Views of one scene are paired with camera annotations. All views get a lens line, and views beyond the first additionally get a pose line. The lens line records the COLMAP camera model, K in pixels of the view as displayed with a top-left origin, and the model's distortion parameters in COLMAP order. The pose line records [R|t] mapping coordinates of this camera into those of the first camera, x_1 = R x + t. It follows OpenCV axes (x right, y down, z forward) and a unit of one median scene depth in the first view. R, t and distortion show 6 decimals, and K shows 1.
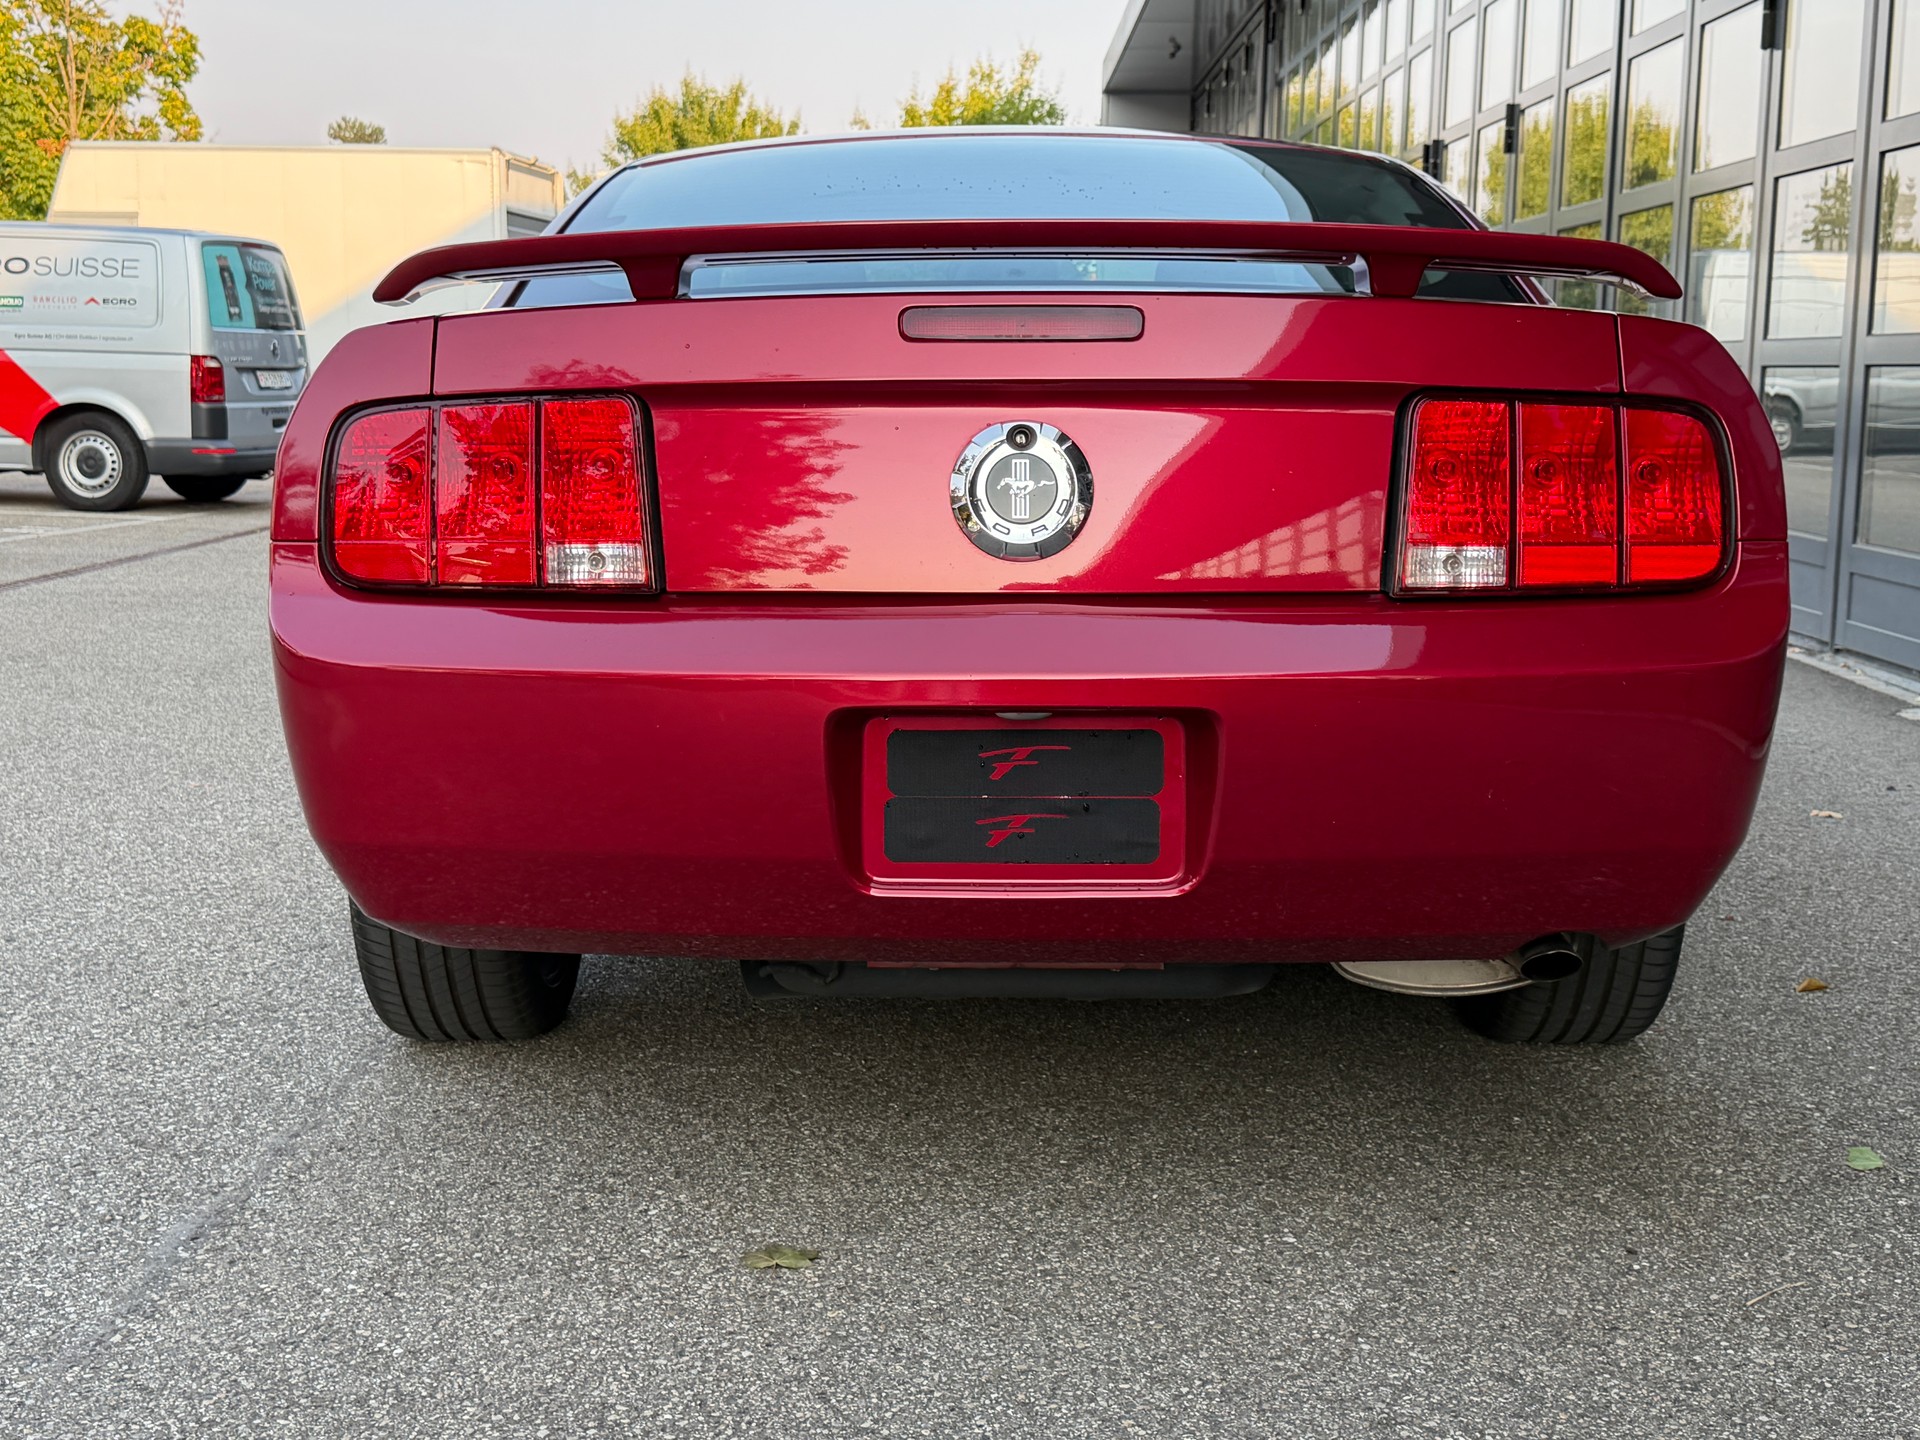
lens RADIAL K [[2390.7, 0, 950.6], [0, 2390.7, 712.0], [0, 0, 1]] dist [0.168493, -0.352780]
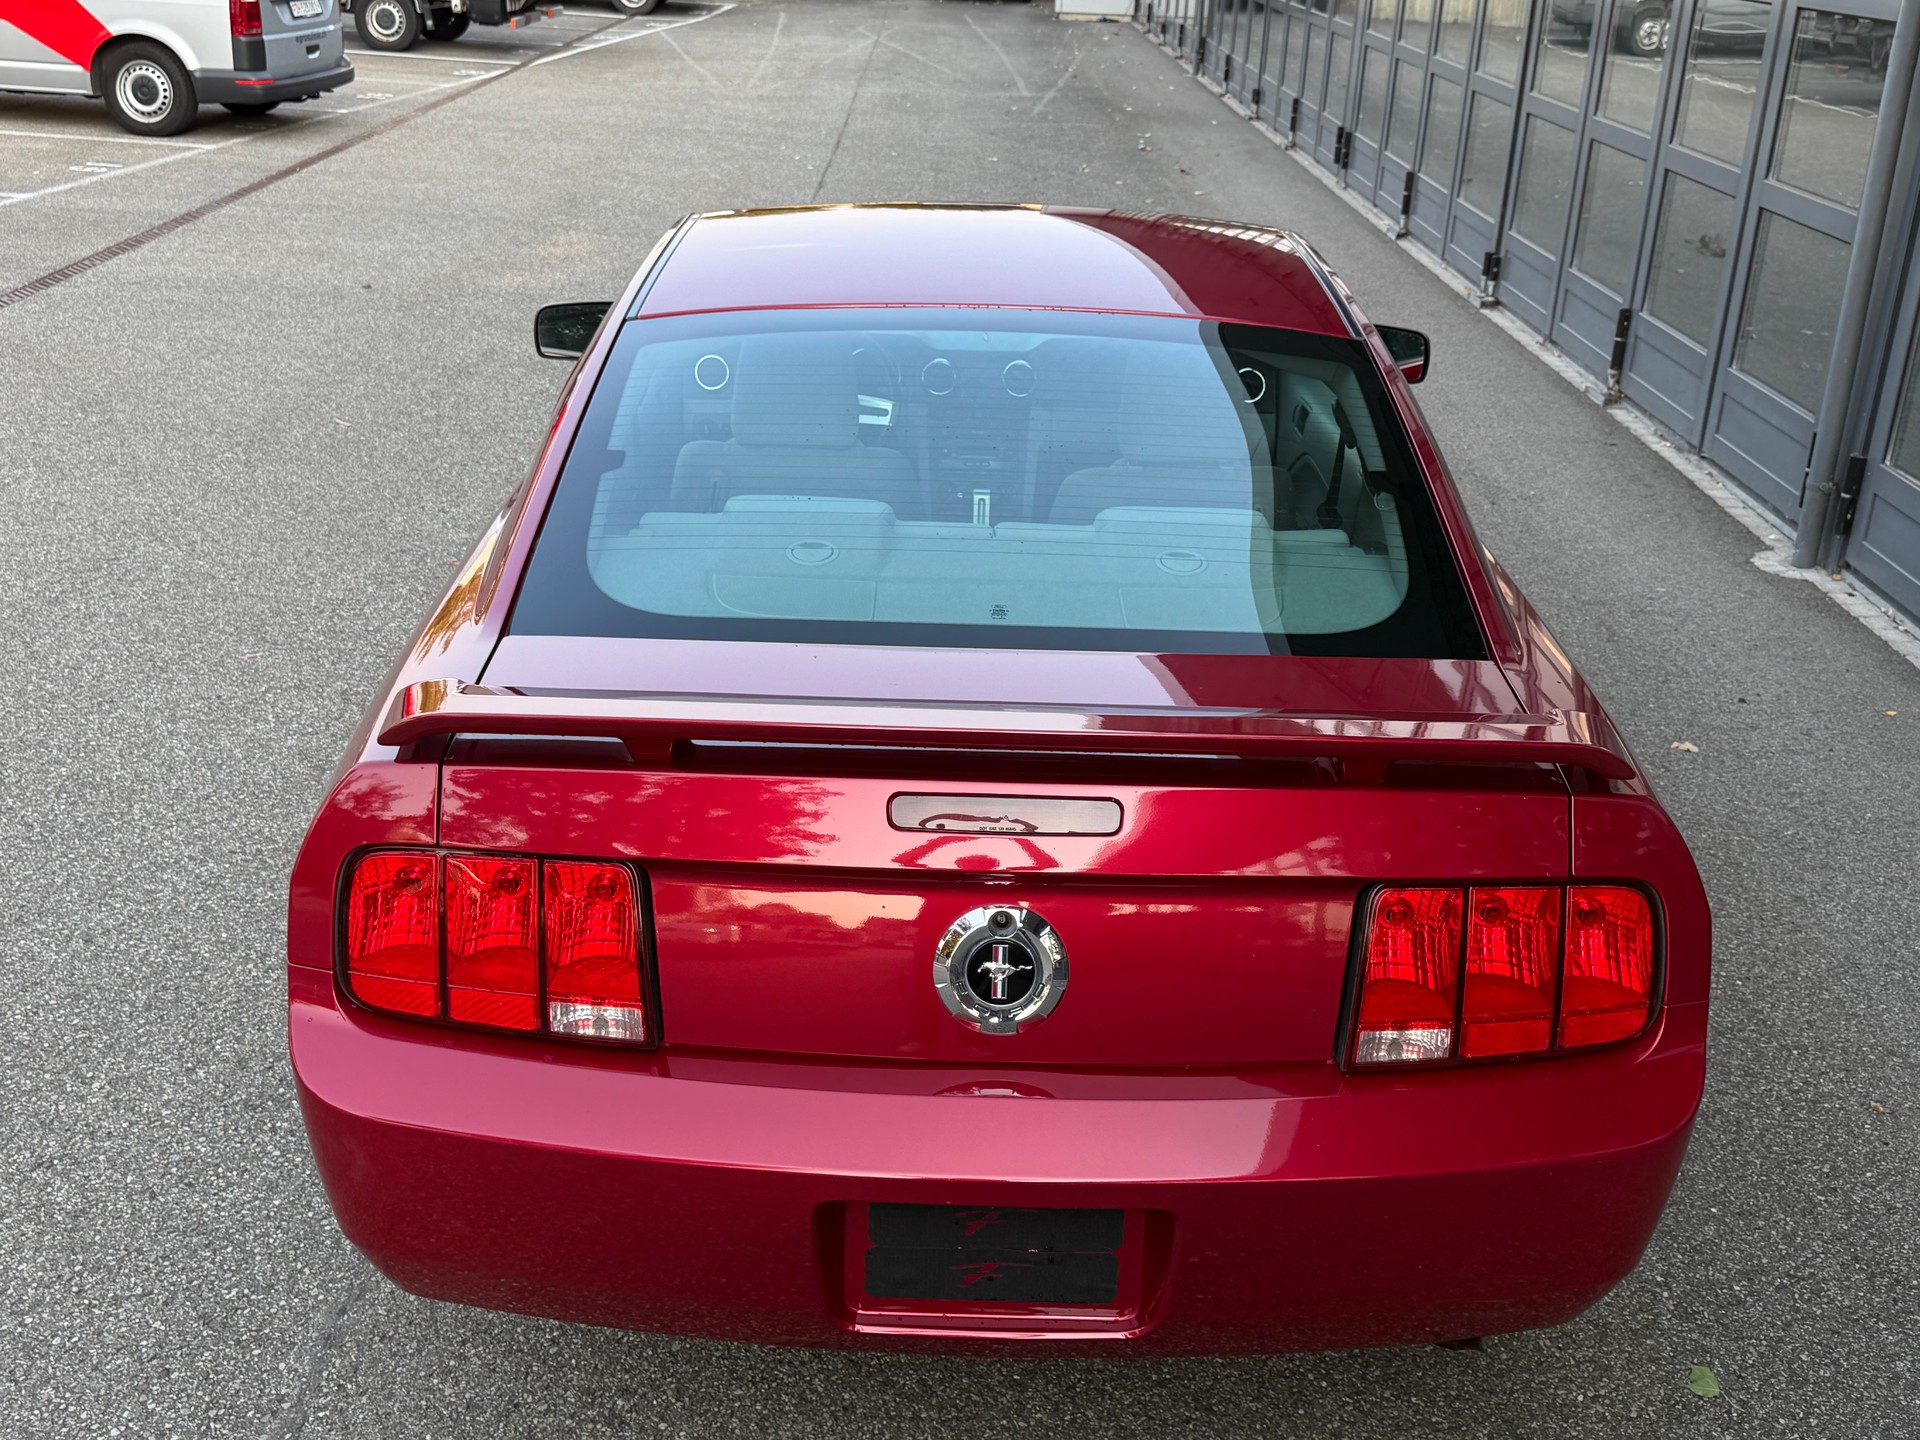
lens RADIAL K [[2024.6, 0, 954.0], [0, 2024.6, 724.5], [0, 0, 1]] dist [0.085827, -0.180326]
pose [[0.999534, 0.020458, 0.022645, -0.010496], [-0.025389, 0.969164, 0.245106, -0.330650], [-0.016932, -0.245567, 0.969232, 0.130080]]
